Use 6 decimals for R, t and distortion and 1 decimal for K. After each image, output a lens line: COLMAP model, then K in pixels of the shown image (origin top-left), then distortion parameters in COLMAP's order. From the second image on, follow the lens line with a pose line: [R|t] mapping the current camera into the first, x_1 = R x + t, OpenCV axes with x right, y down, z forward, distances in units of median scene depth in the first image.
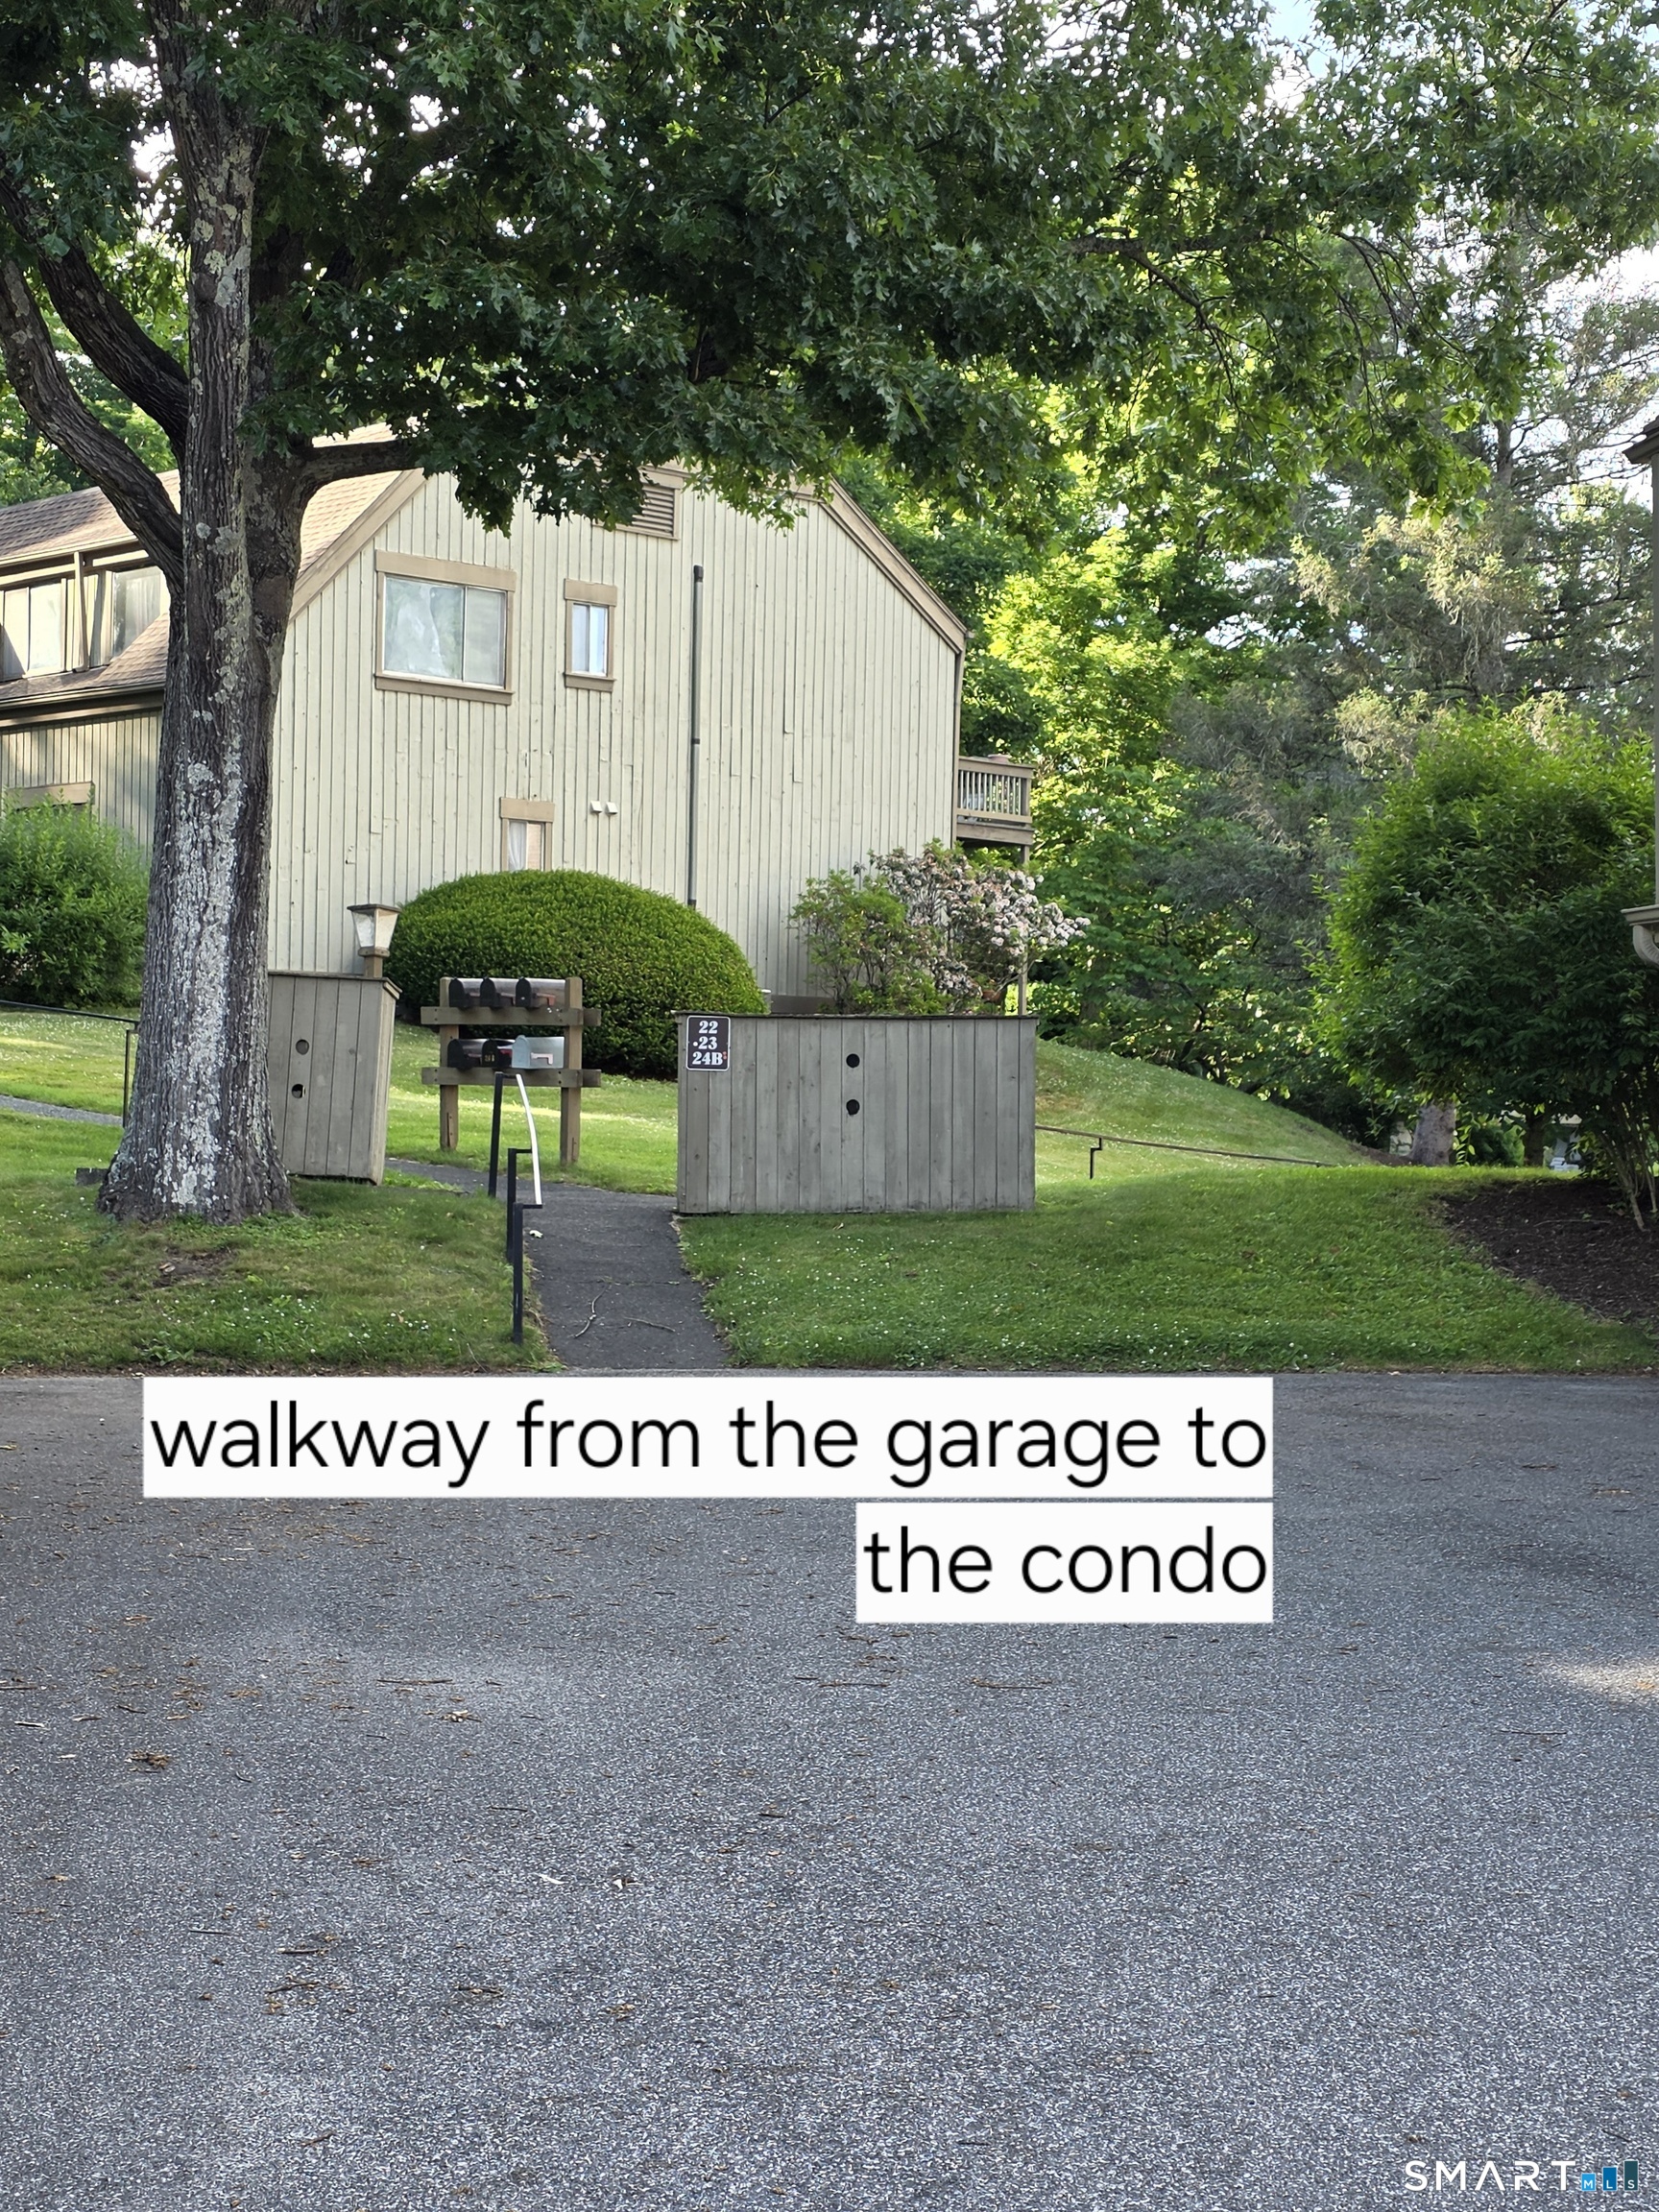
lens RADIAL K [[3502.0, 0, 829.5], [0, 3502.0, 1106.0], [0, 0, 1]] dist [0.262890, -0.060637]
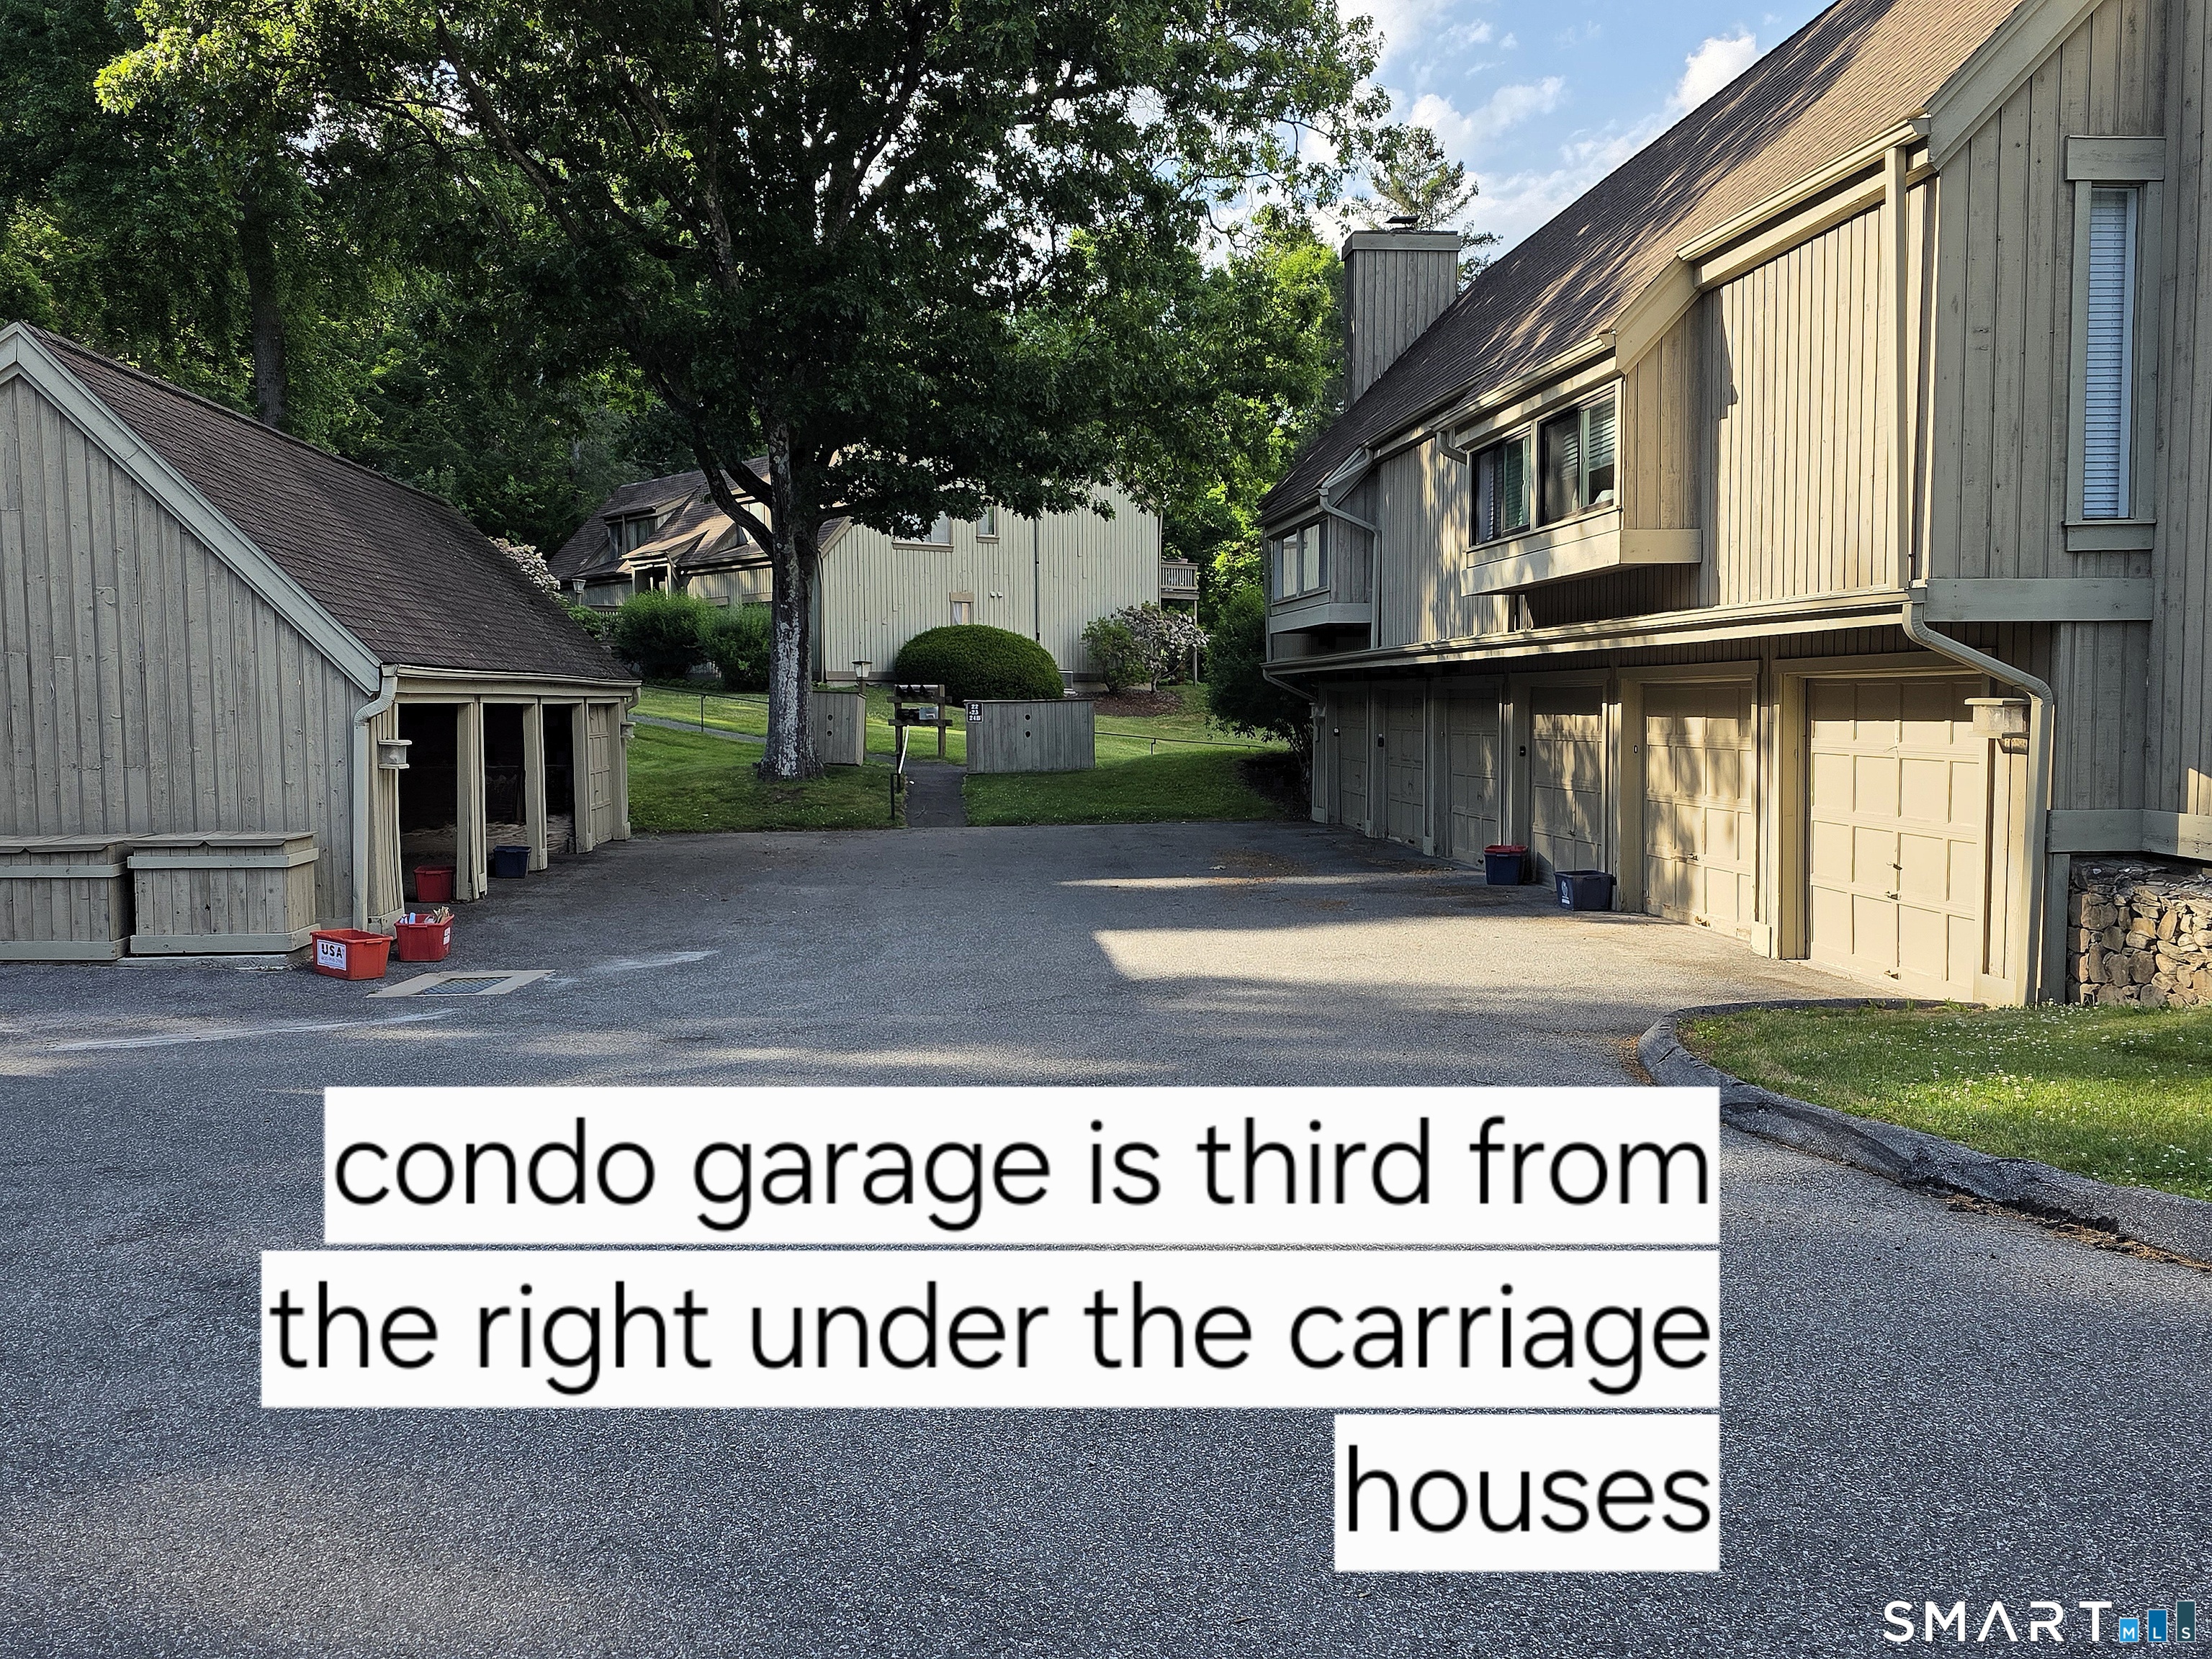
lens RADIAL K [[1952.5, 0, 1106.0], [0, 1952.5, 829.5], [0, 0, 1]] dist [0.351674, 0.000207]
pose [[0.997434, -0.023780, -0.067523, 0.185864], [0.028120, 0.997549, 0.064065, -0.023855], [0.065834, -0.065799, 0.995659, -0.592402]]
